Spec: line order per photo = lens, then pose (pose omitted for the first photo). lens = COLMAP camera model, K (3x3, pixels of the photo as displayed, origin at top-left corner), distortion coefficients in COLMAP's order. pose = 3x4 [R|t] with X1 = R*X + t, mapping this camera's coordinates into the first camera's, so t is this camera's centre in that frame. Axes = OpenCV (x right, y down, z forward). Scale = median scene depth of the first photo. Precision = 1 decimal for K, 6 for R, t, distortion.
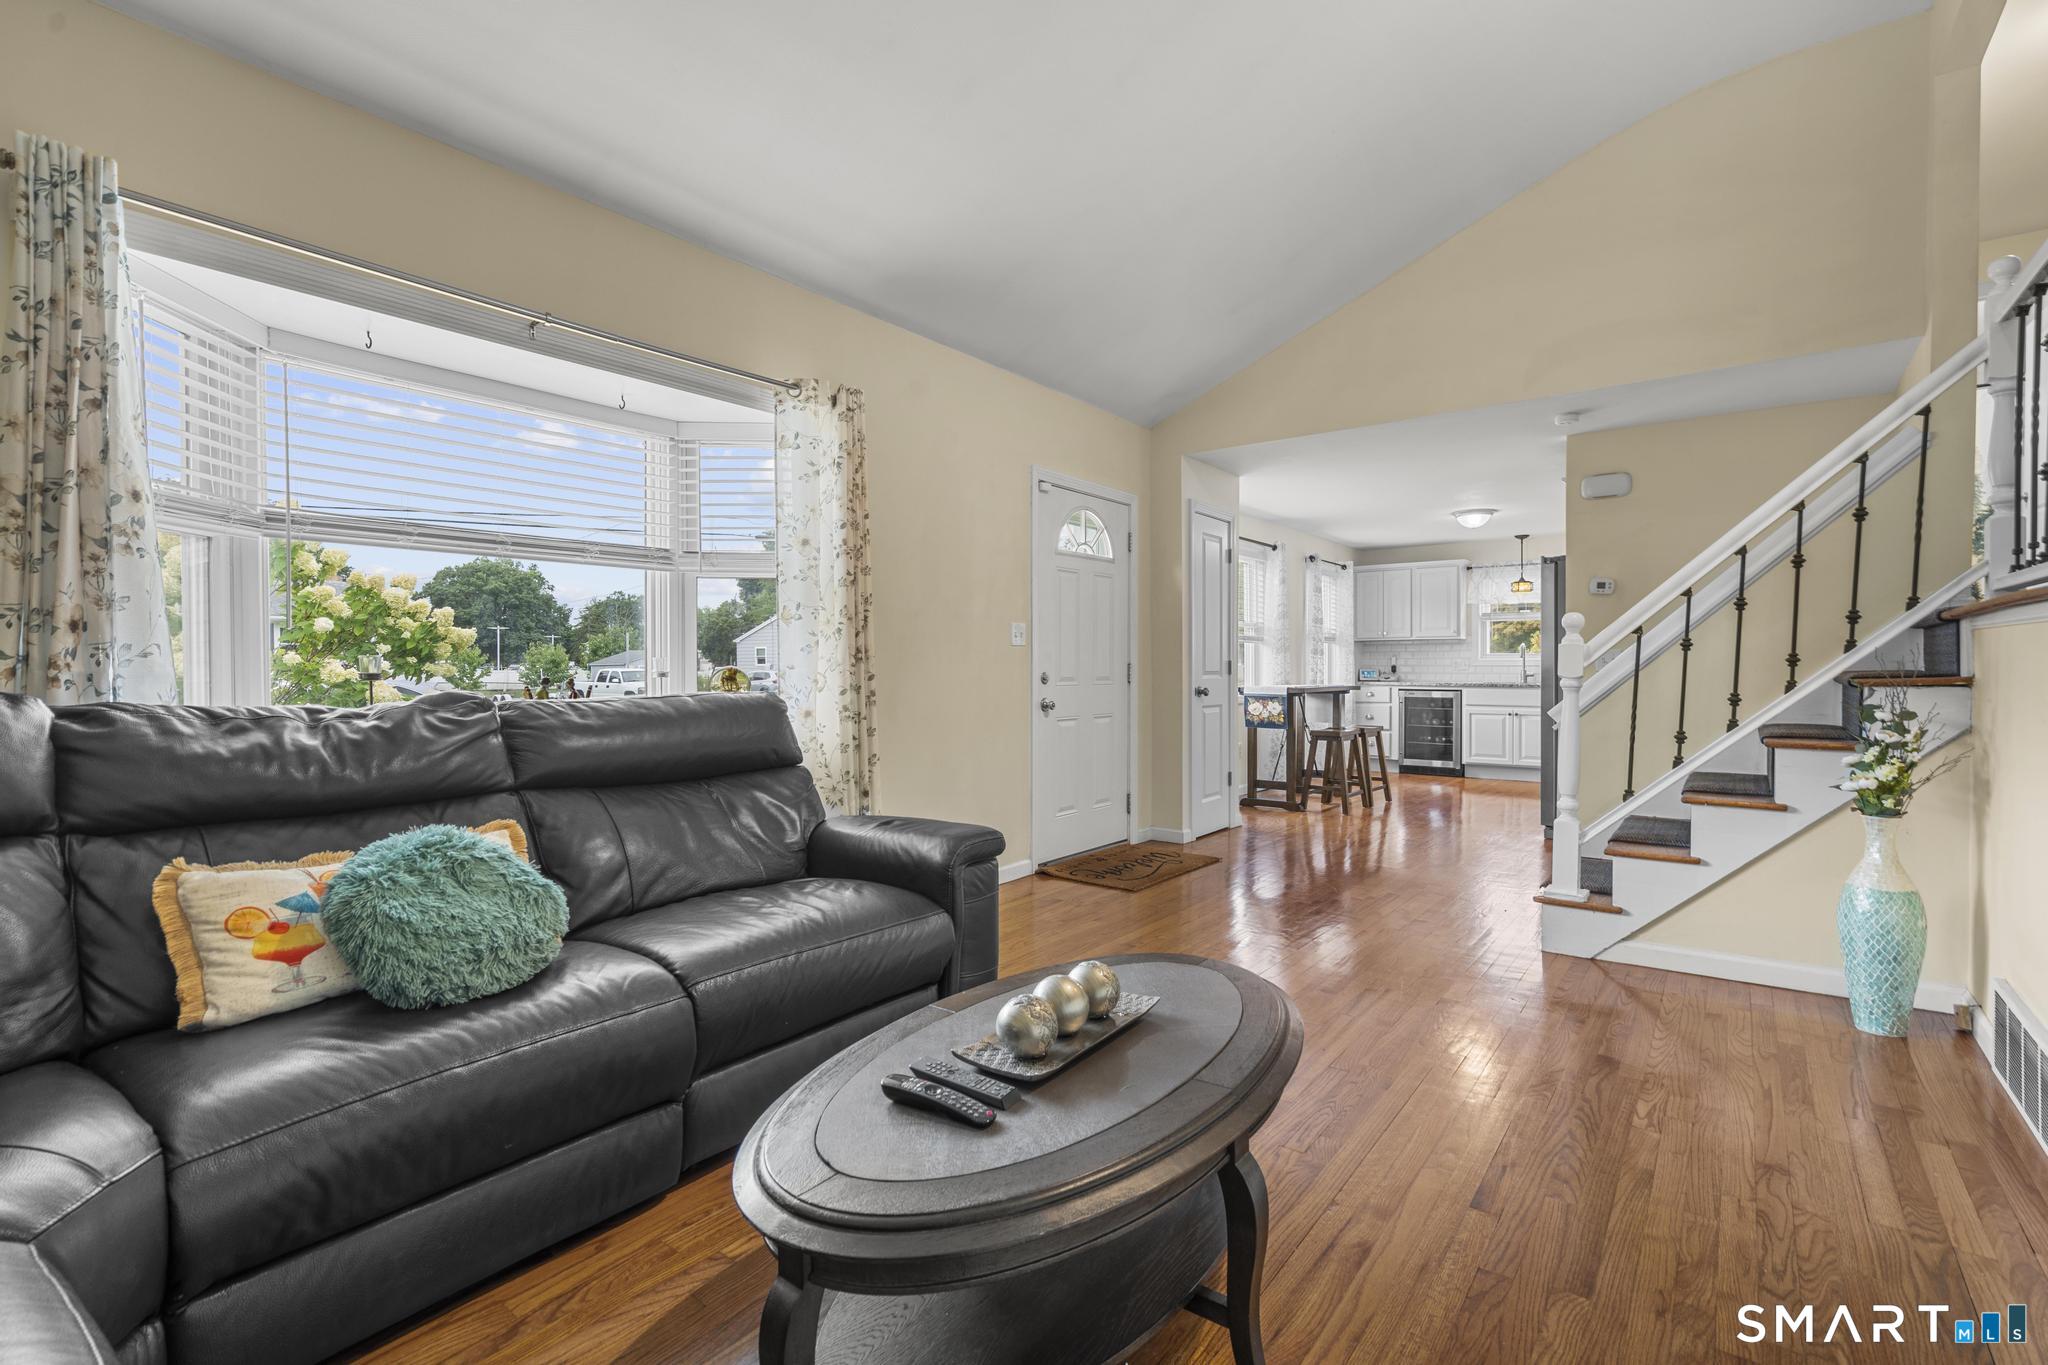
lens RADIAL K [[922.3, 0, 1035.5], [0, 922.3, 677.9], [0, 0, 1]] dist [-0.001595, 0.001106]
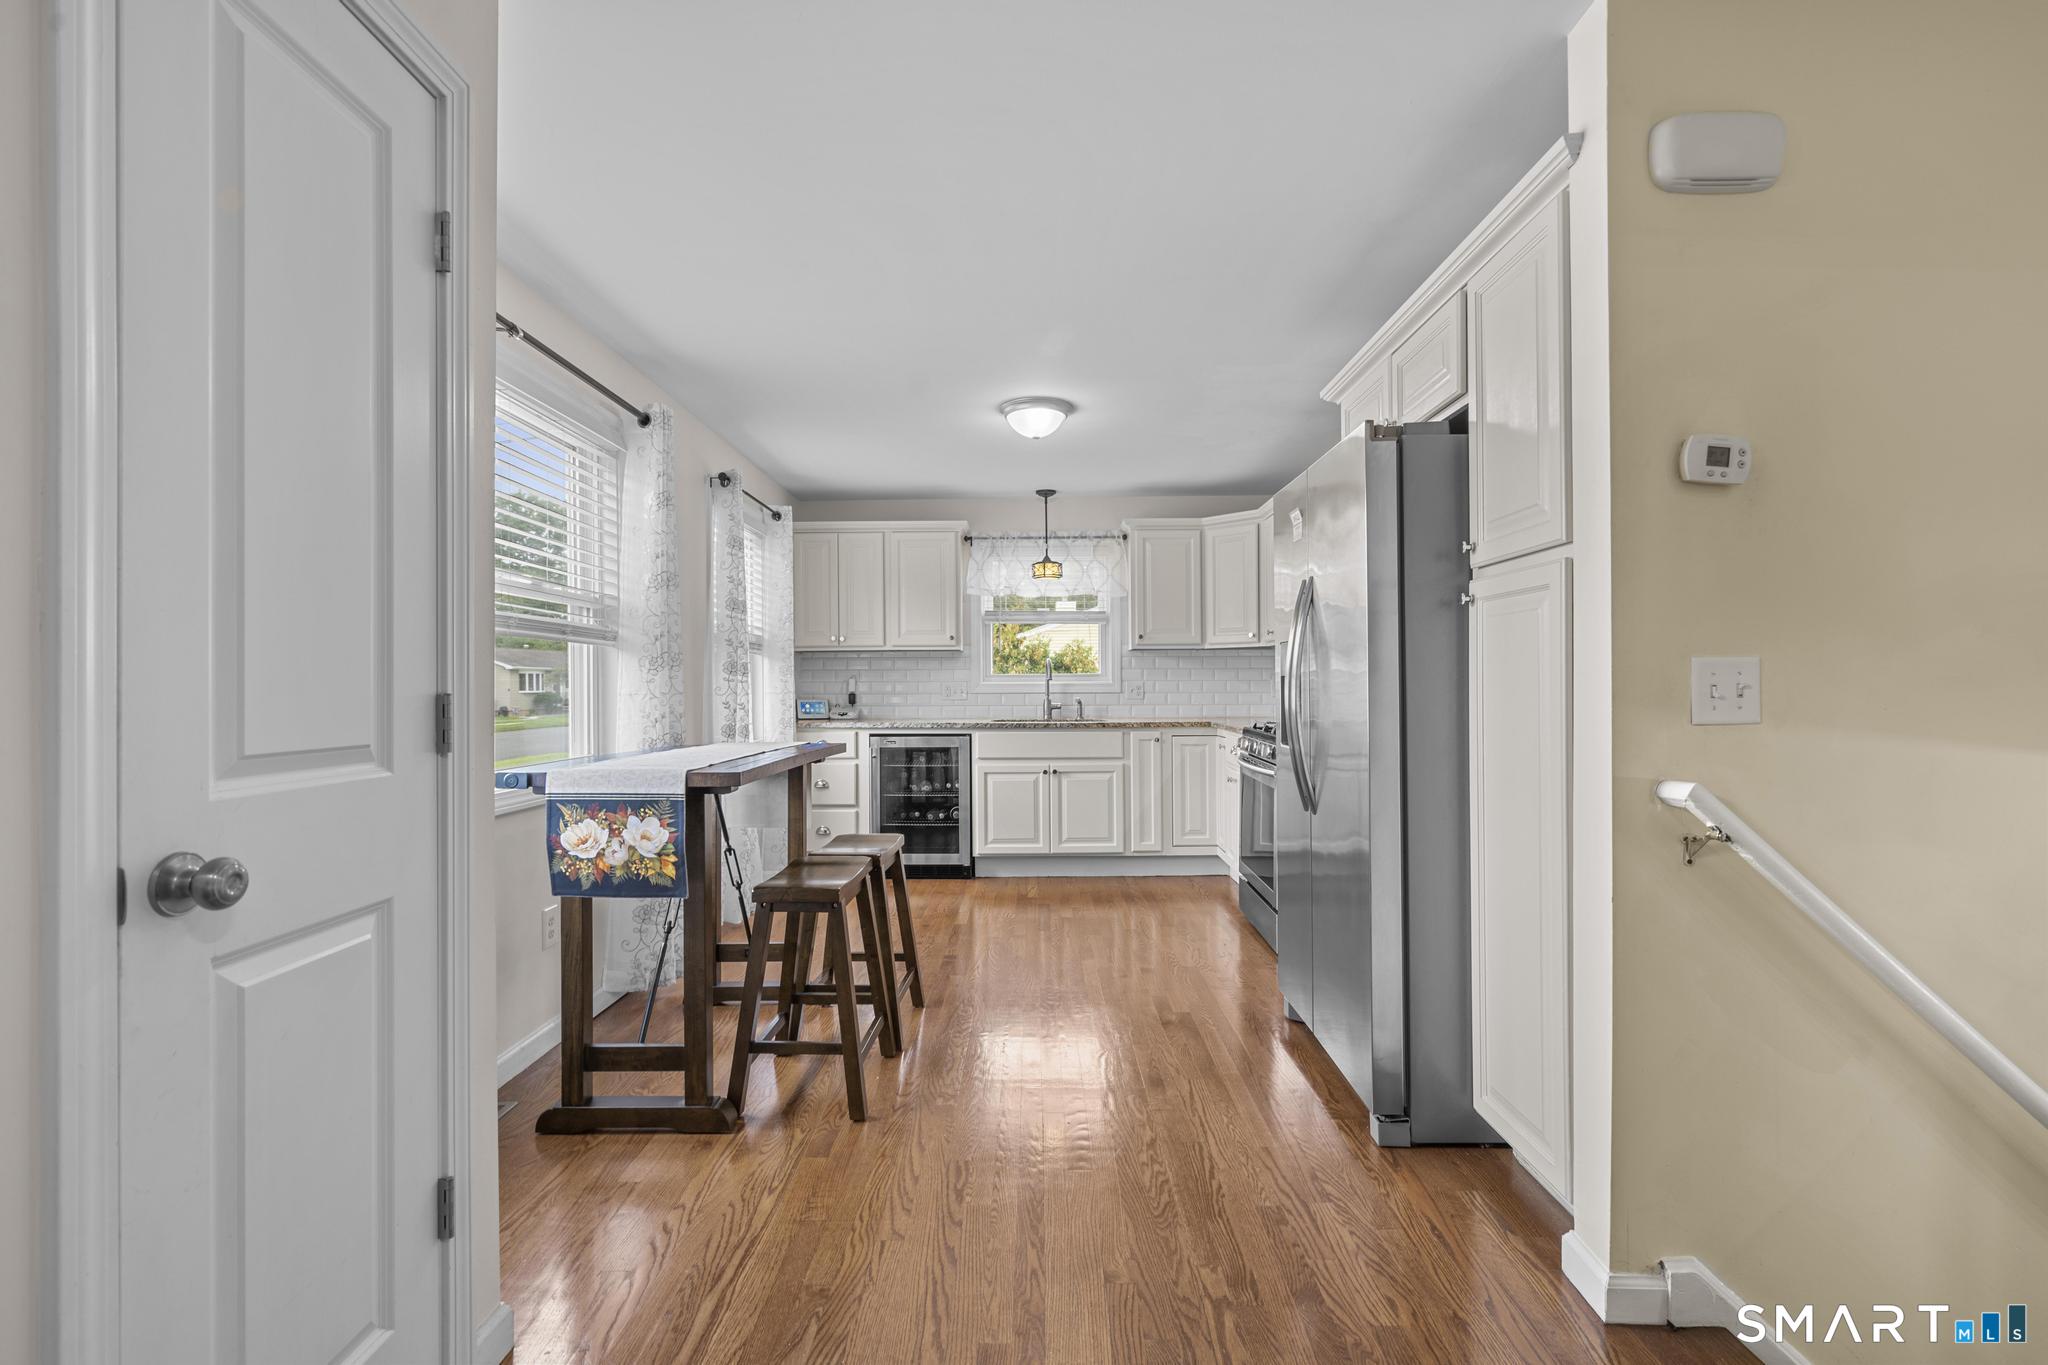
lens RADIAL K [[922.3, 0, 1035.5], [0, 922.3, 677.9], [0, 0, 1]] dist [-0.001595, 0.001106]
pose [[0.792396, 0.002752, 0.610001, 0.127659], [0.011877, 0.999731, -0.019939, -0.010909], [-0.609891, 0.023045, 0.792150, 0.495952]]
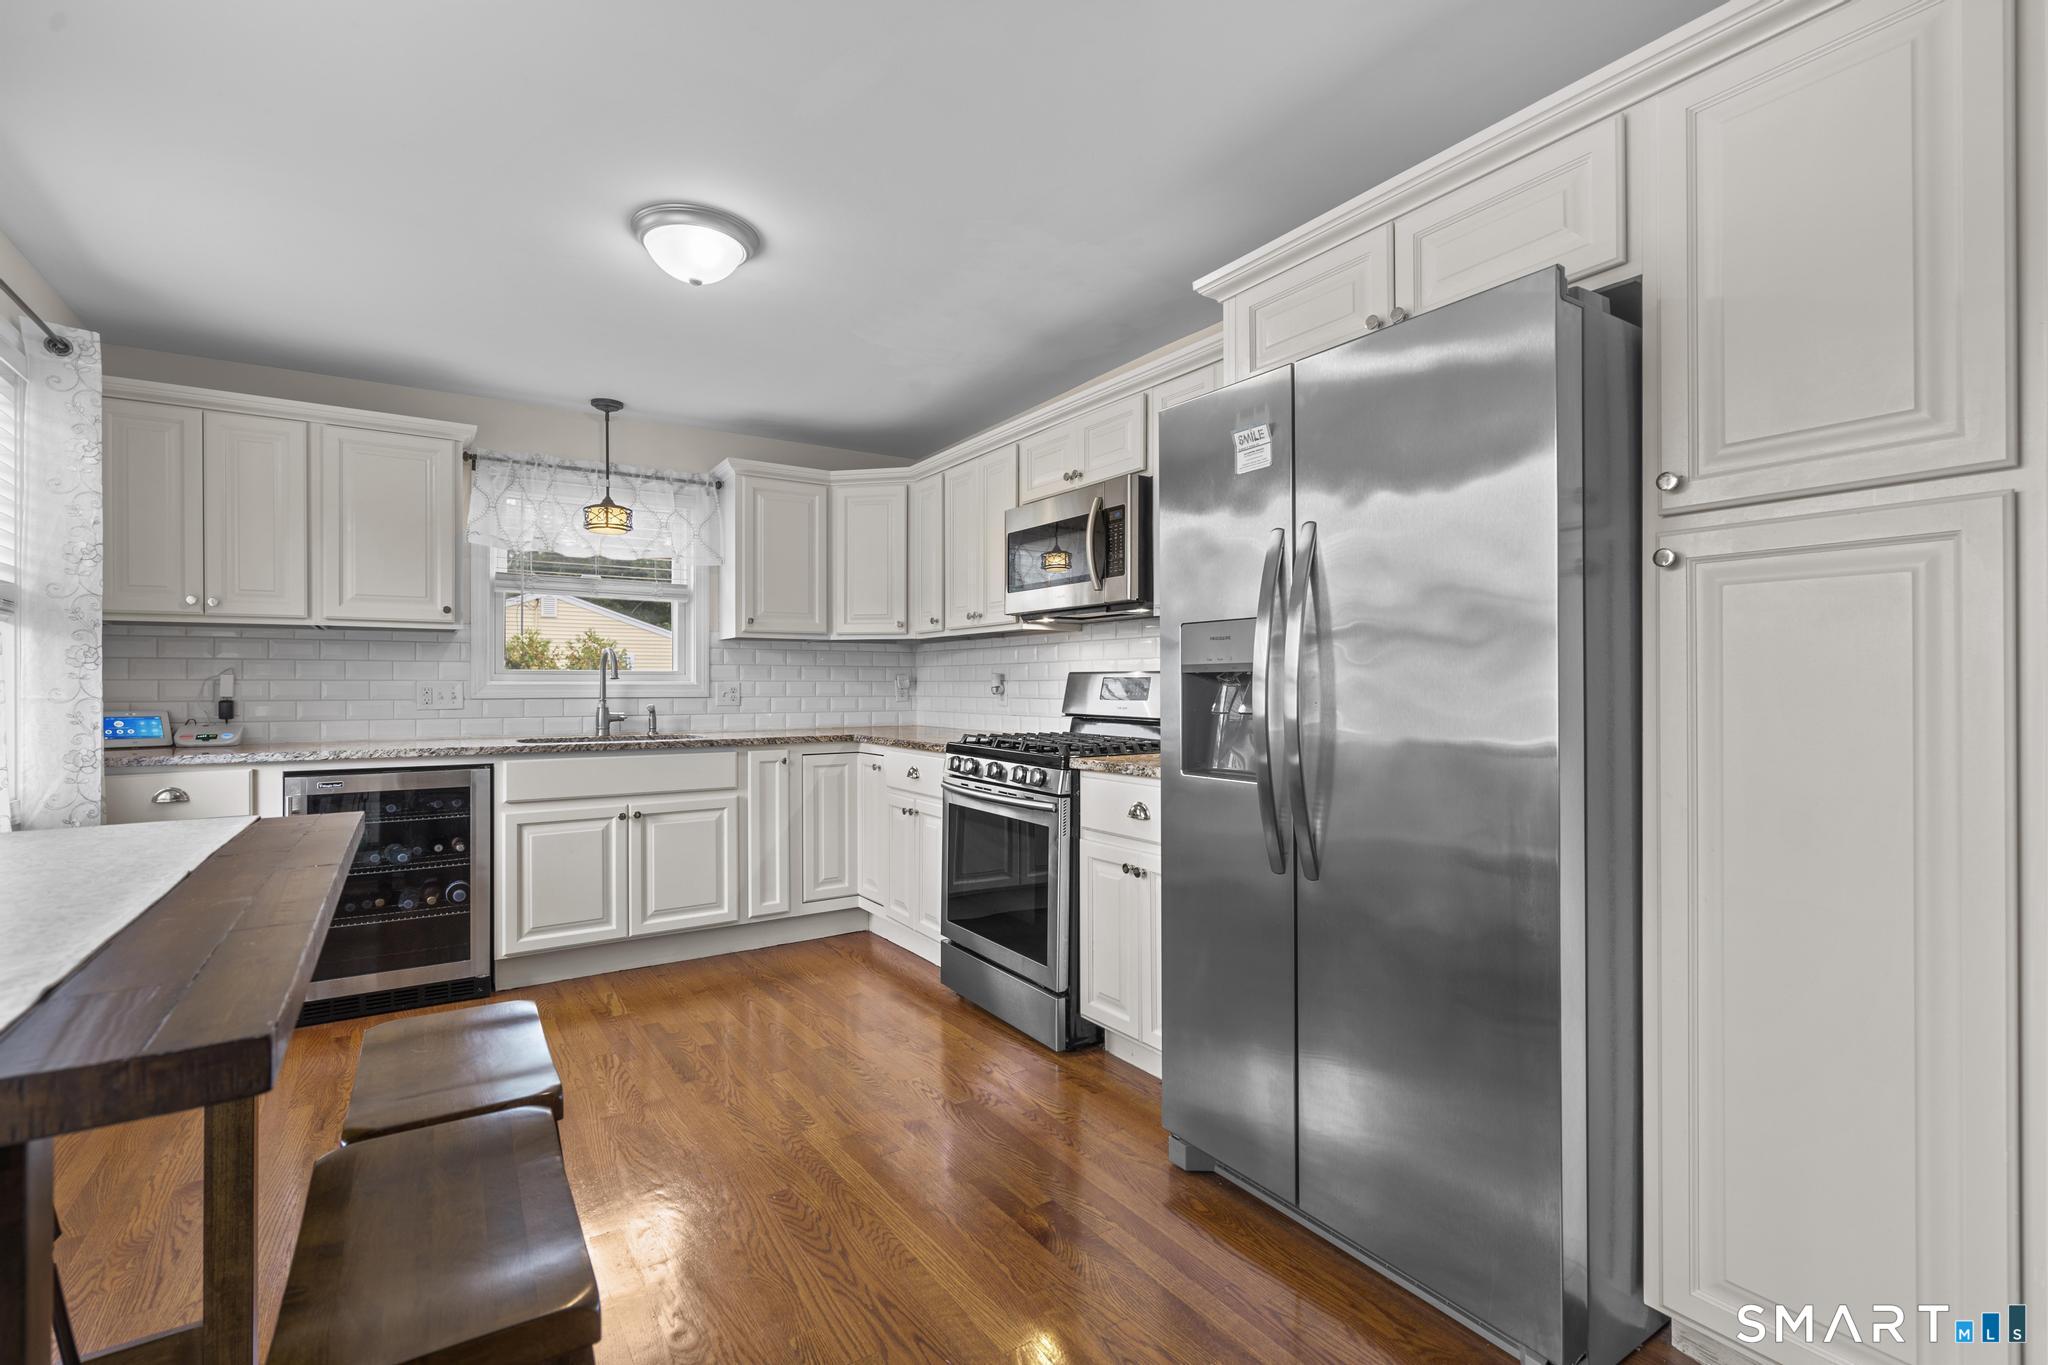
lens RADIAL K [[920.9, 0, 1026.6], [0, 920.9, 679.1], [0, 0, 1]] dist [0.000869, 0.001095]
pose [[0.317068, 0.007766, 0.948371, 0.174148], [0.014140, 0.999817, -0.012915, -0.013621], [-0.948297, 0.017505, 0.316900, 0.673362]]
